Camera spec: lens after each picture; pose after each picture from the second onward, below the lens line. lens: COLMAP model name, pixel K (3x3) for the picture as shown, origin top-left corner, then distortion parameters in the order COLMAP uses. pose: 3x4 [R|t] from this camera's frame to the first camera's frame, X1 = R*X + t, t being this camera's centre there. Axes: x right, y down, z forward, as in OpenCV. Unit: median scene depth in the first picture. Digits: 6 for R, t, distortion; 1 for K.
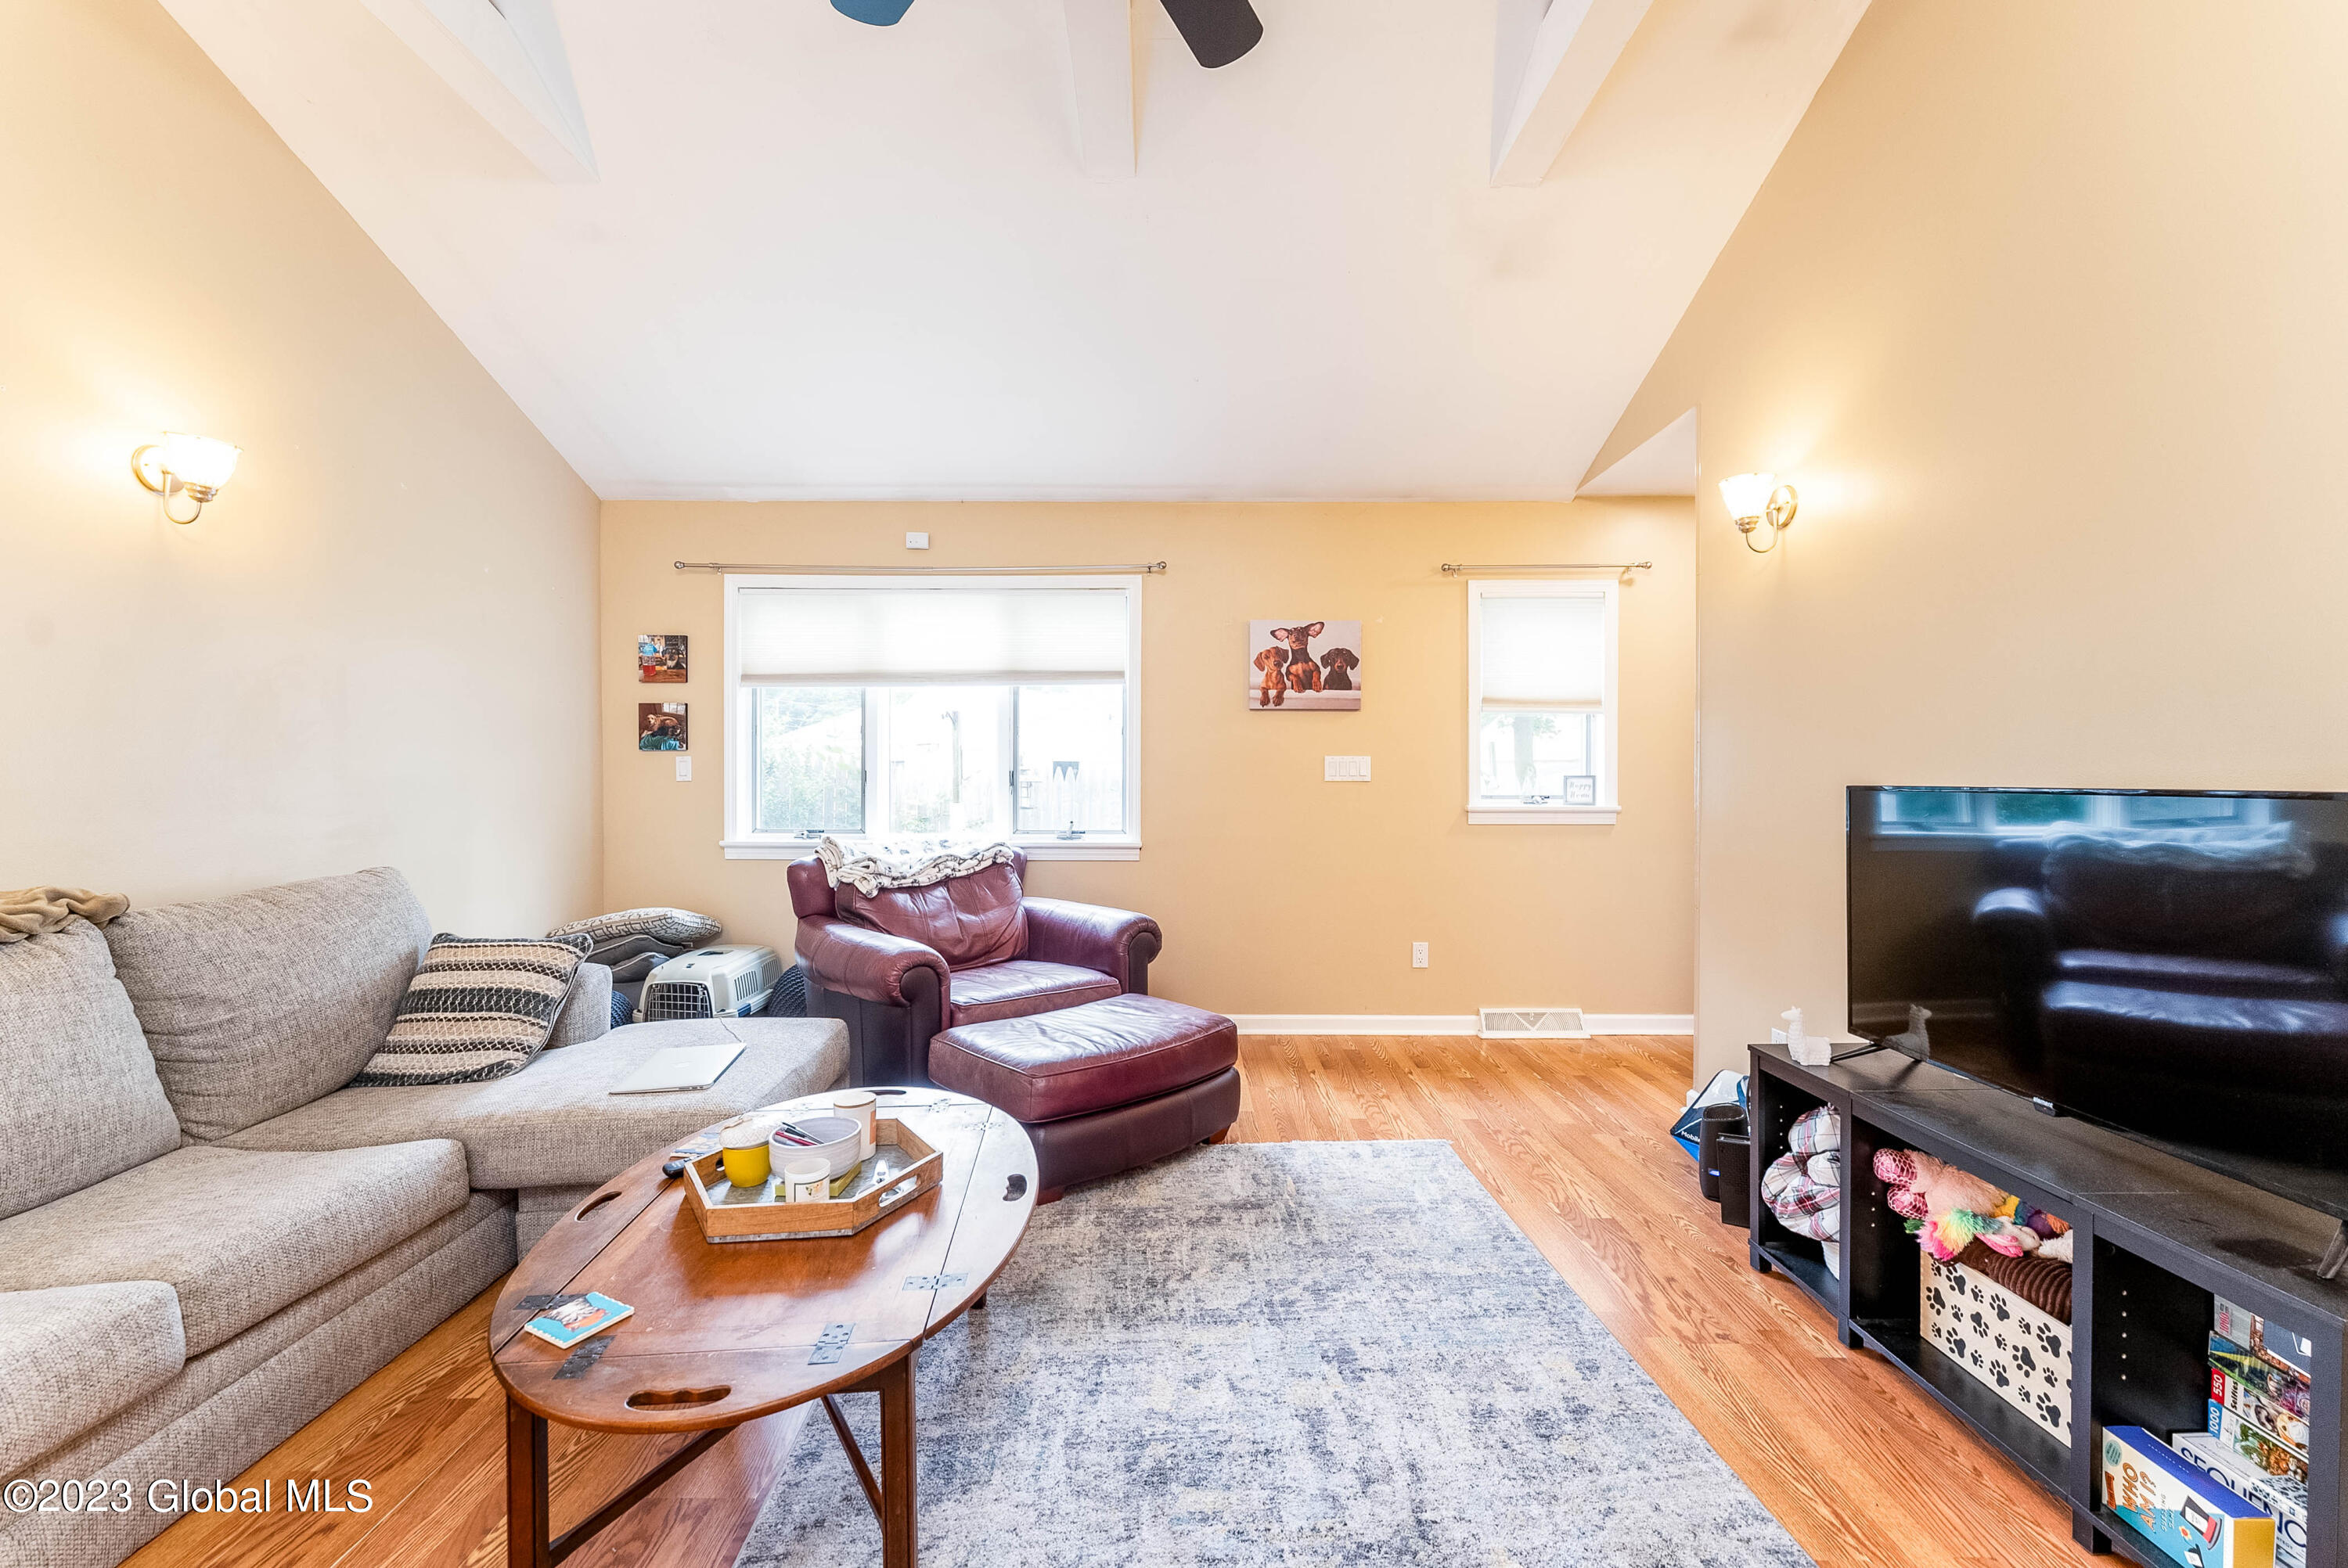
lens RADIAL K [[981.0, 0, 1174.0], [0, 981.0, 784.0], [0, 0, 1]] dist [0.000002, 0.000292]
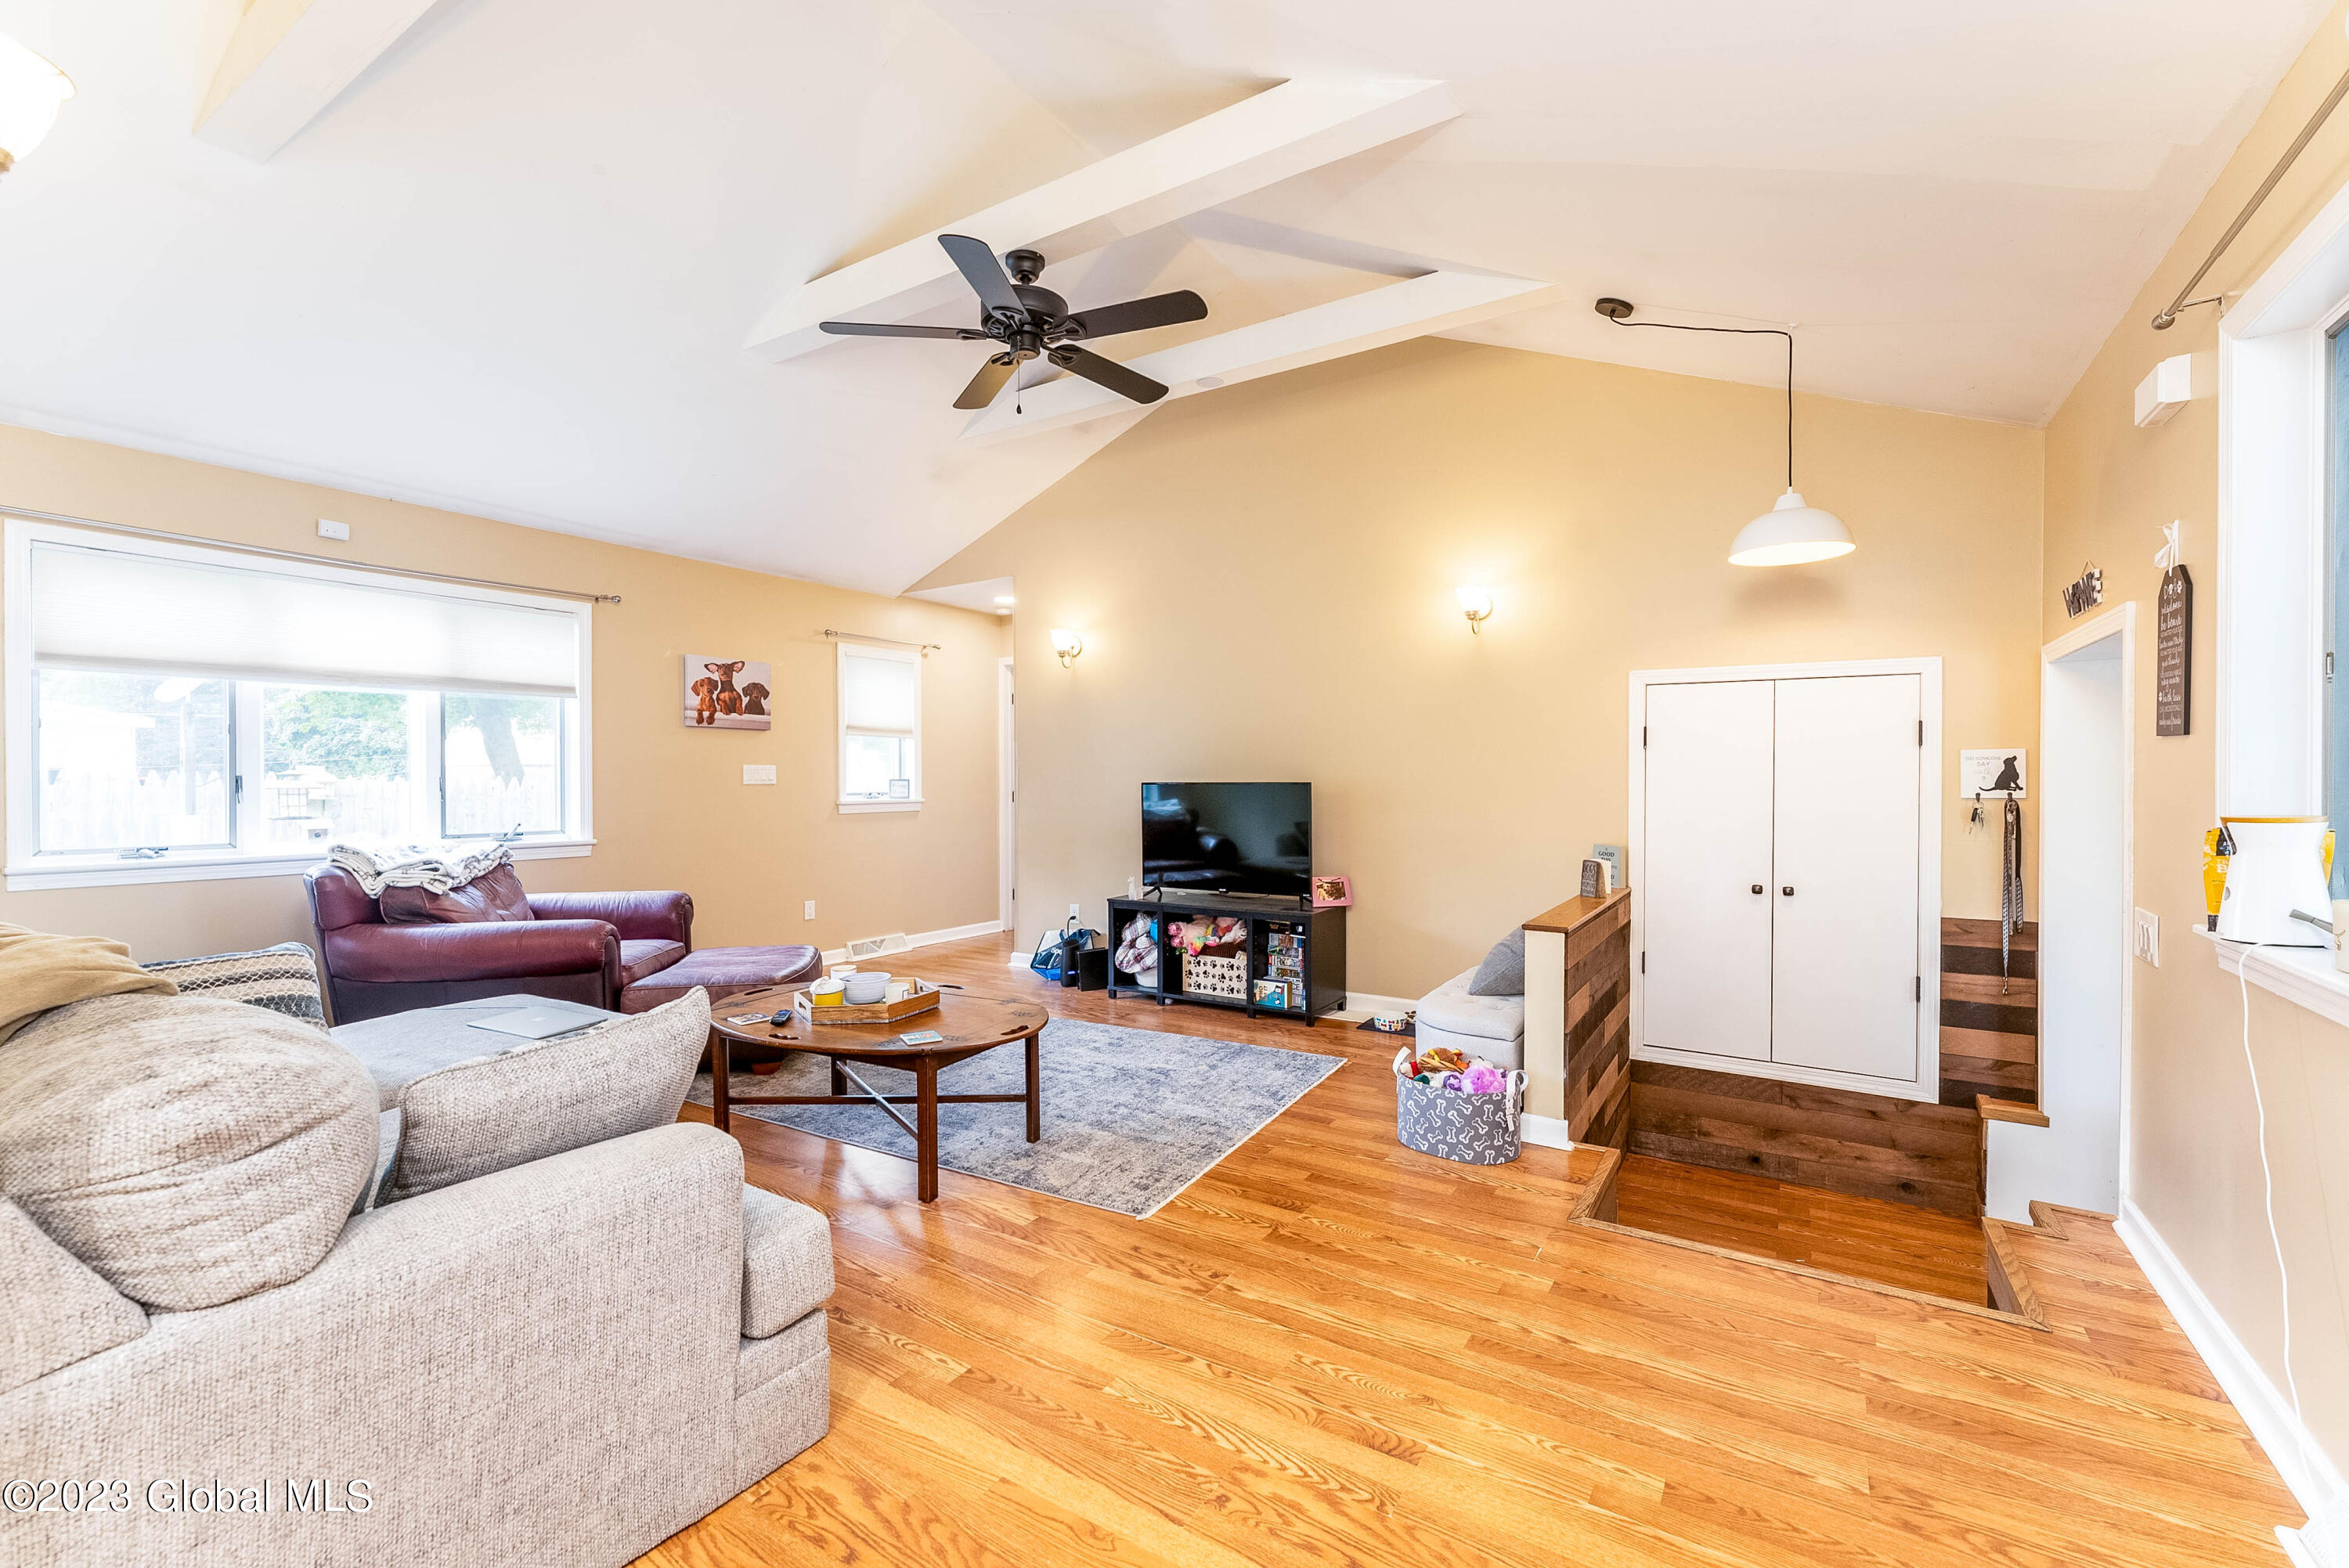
lens RADIAL K [[958.6, 0, 1174.5], [0, 958.6, 784.0], [0, 0, 1]] dist [0.001923, 0.000280]
pose [[0.550623, -0.007252, 0.834723, -0.647052], [0.013482, 0.999909, -0.000205, 0.005027], [-0.834645, 0.011366, 0.550670, -0.185307]]
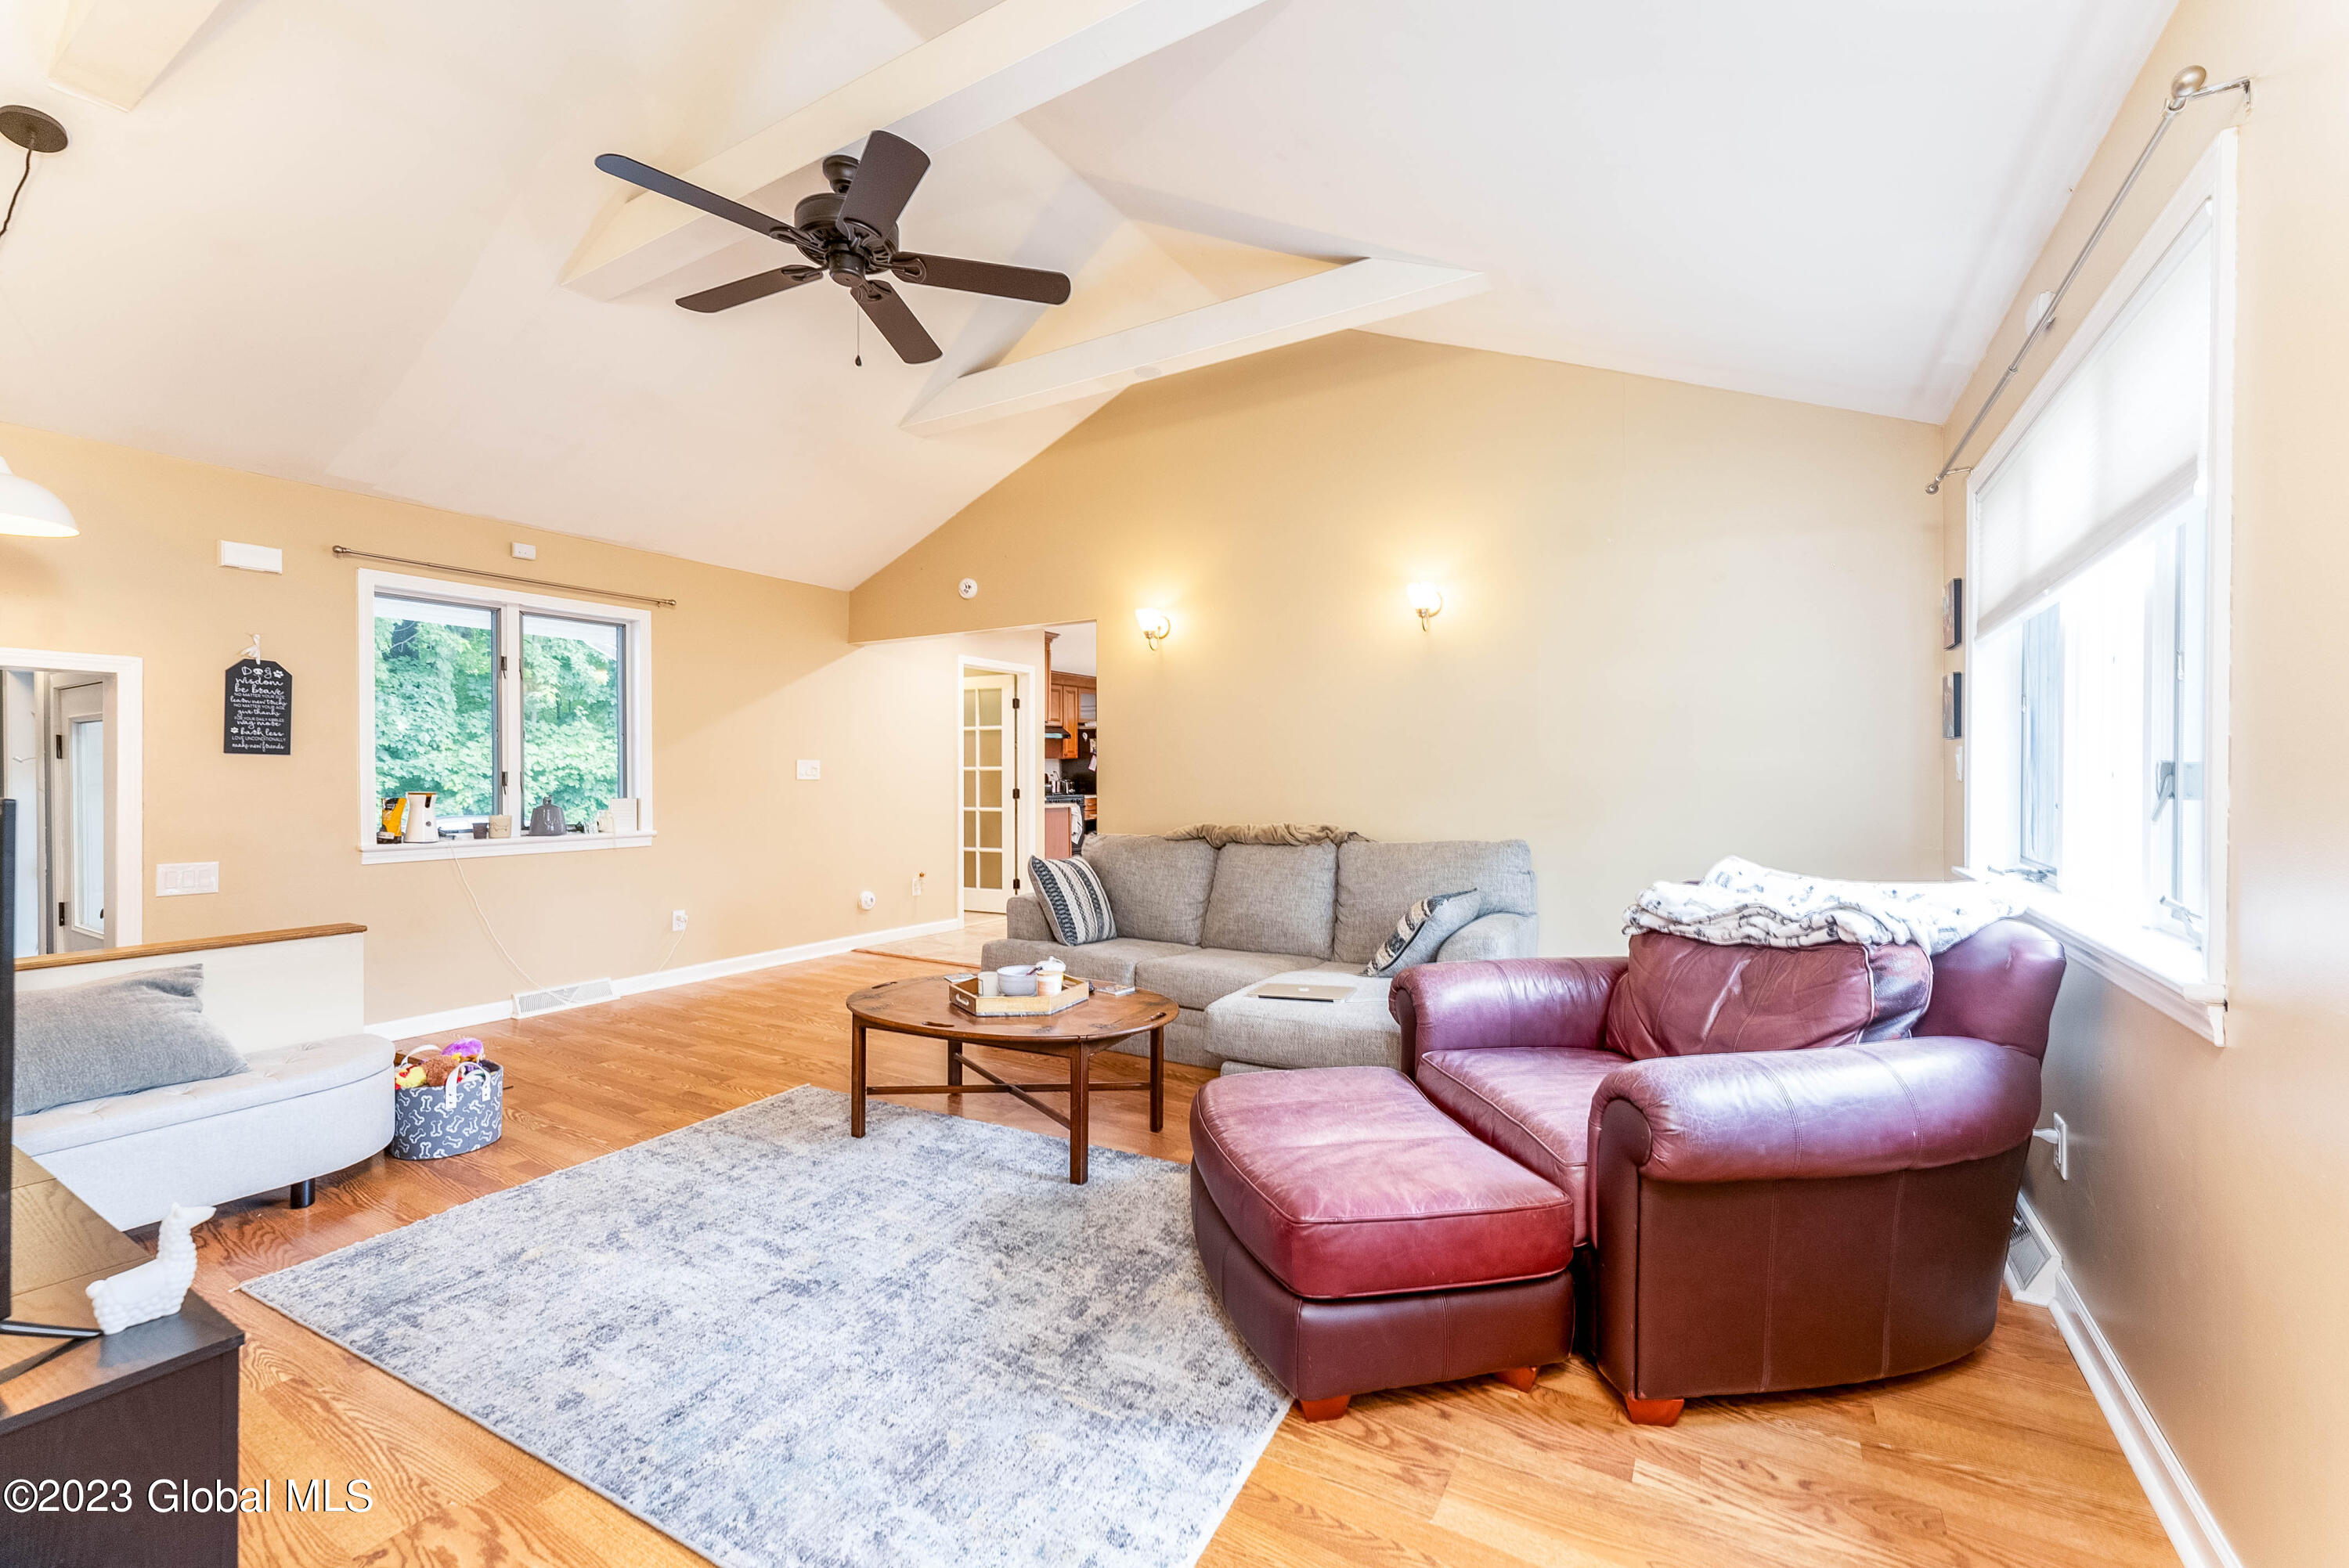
lens RADIAL K [[958.6, 0, 1174.5], [0, 958.6, 784.0], [0, 0, 1]] dist [0.001923, 0.000280]
pose [[-0.528062, 0.004406, -0.849194, 0.418176], [-0.005990, 0.999942, 0.008913, -0.004140], [0.849184, 0.009794, -0.528005, 0.921265]]
